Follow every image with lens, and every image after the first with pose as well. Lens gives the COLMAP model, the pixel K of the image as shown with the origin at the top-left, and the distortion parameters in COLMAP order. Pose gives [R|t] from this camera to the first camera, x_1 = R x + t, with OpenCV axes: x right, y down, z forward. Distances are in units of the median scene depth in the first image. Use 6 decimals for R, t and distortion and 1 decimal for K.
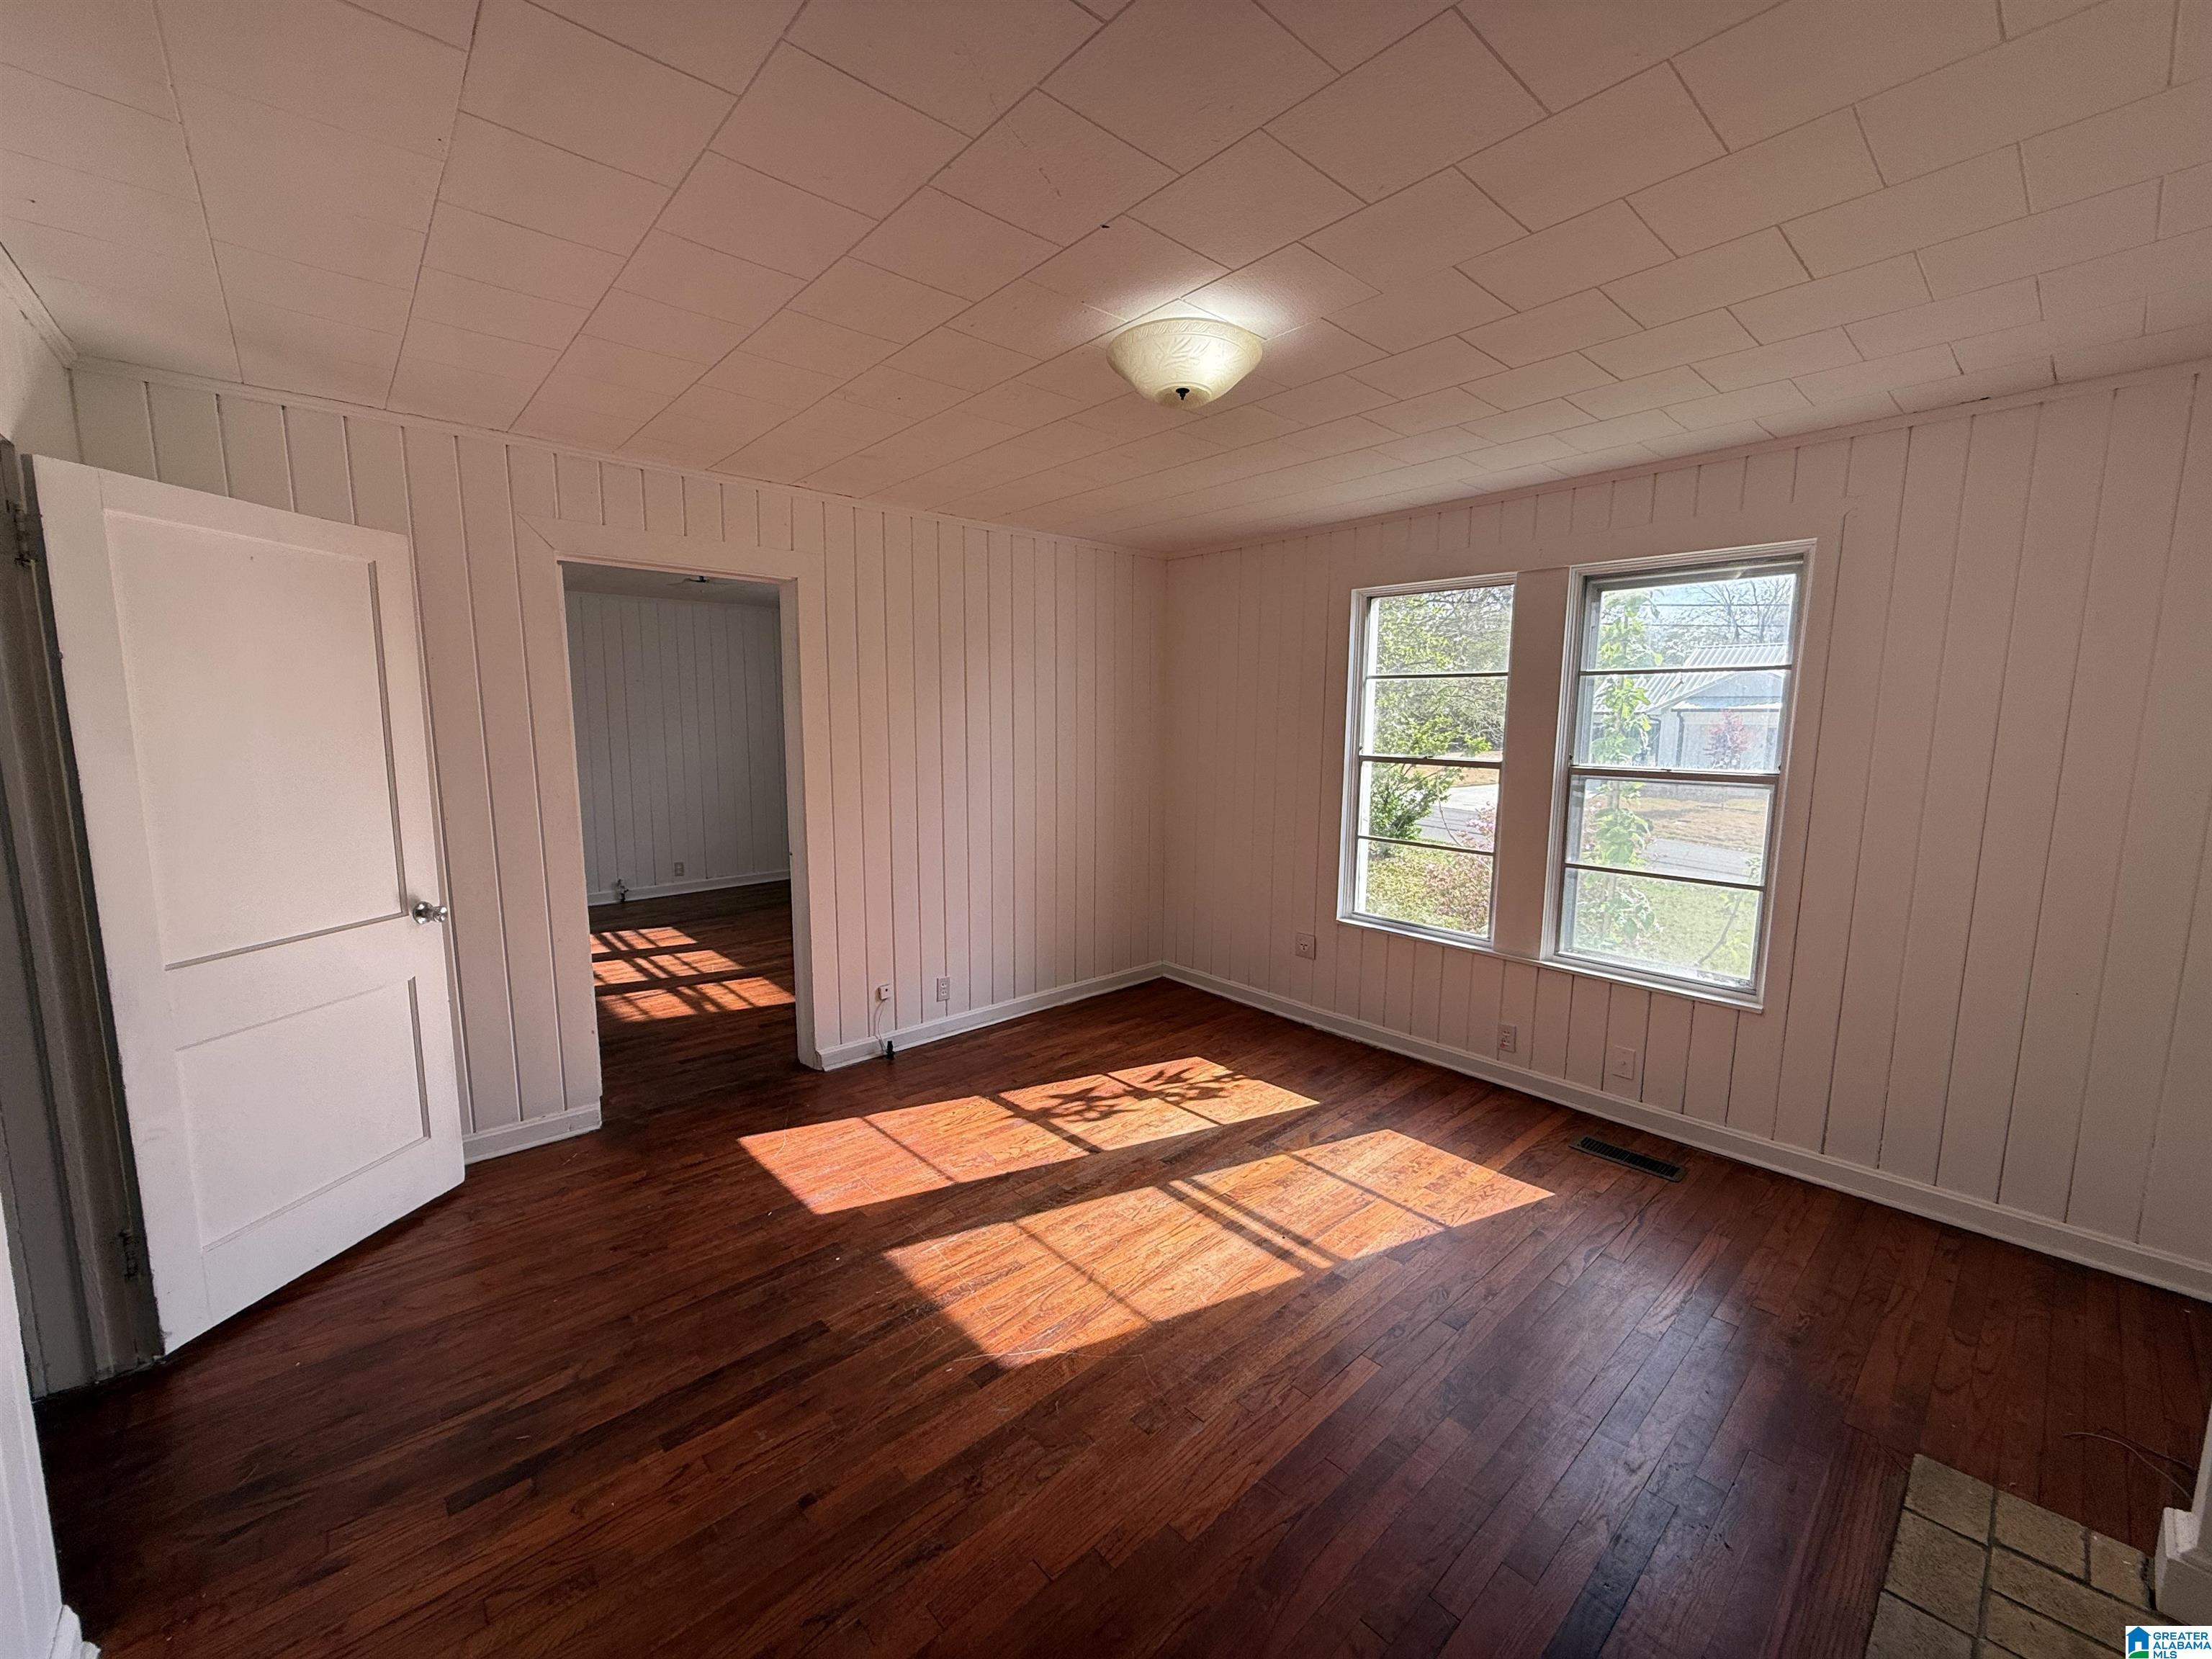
lens RADIAL K [[882.4, 0, 1096.6], [0, 882.4, 824.2], [0, 0, 1]] dist [-0.001246, -0.001195]
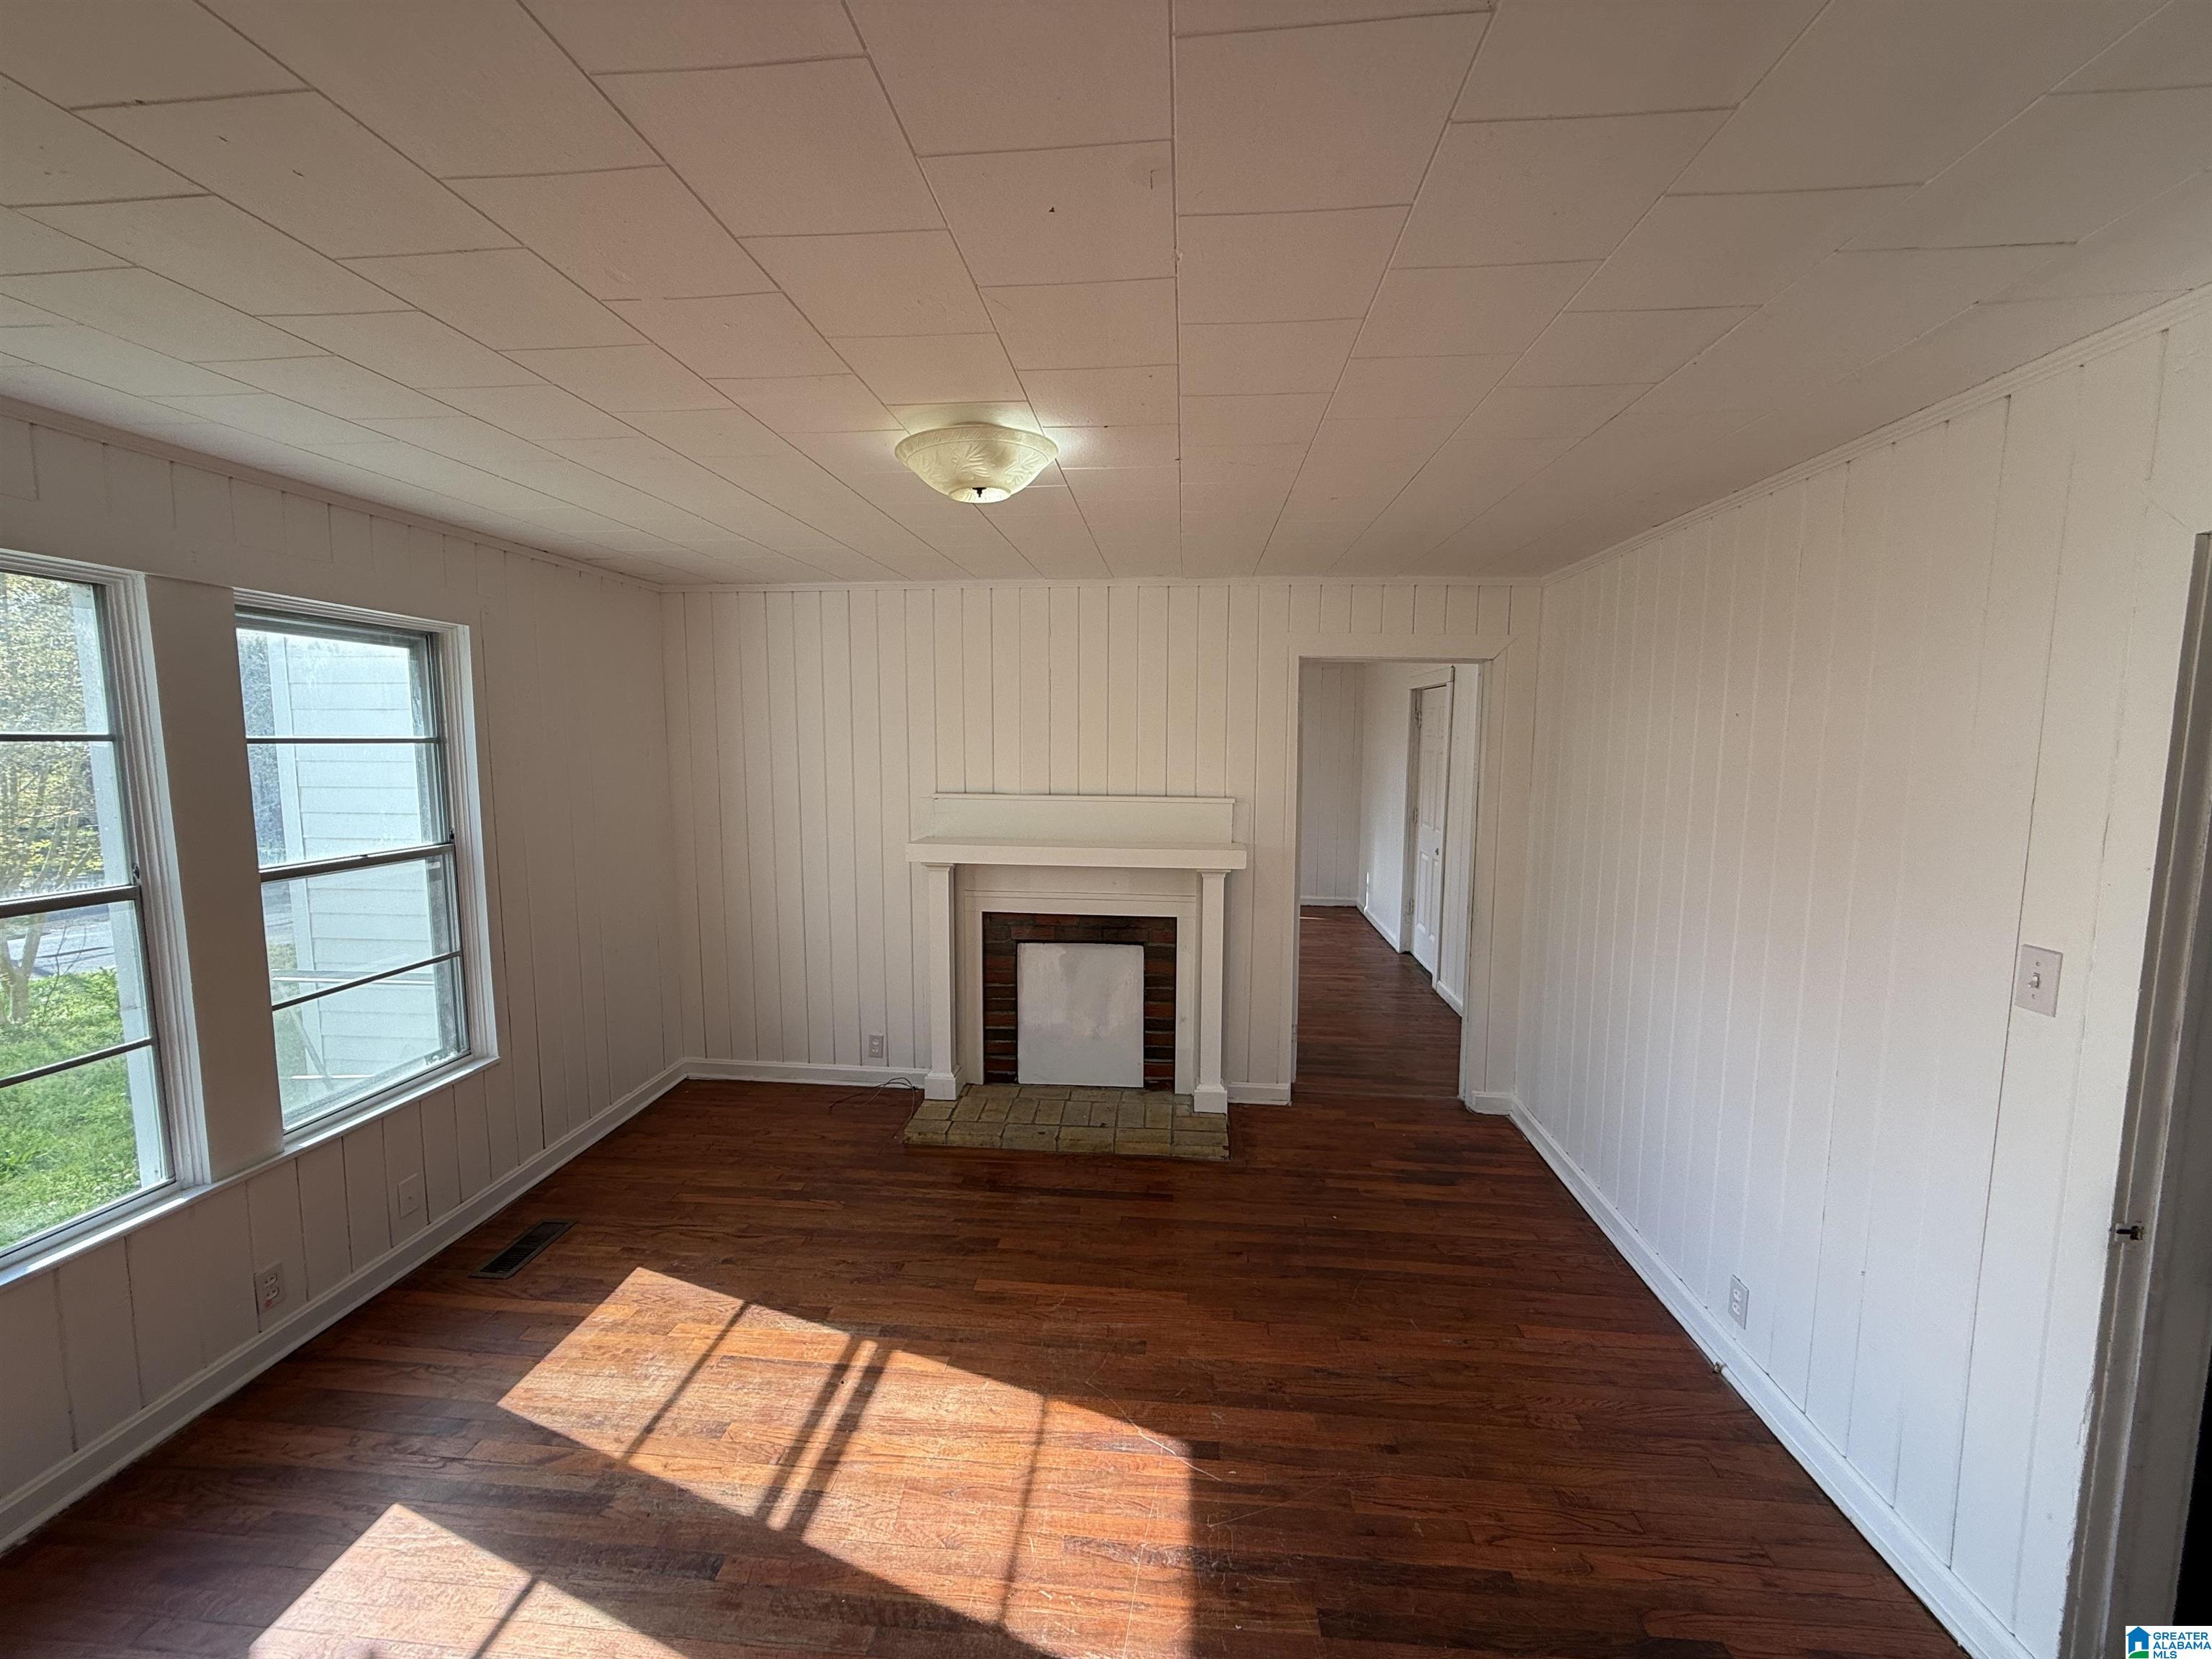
lens RADIAL K [[882.4, 0, 1097.0], [0, 882.4, 829.5], [0, 0, 1]] dist [-0.001246, -0.001195]
pose [[-0.684500, -0.087619, 0.723728, -0.583410], [0.077632, 0.978345, 0.191869, -0.249134], [-0.724867, 0.187519, -0.662876, 1.317299]]
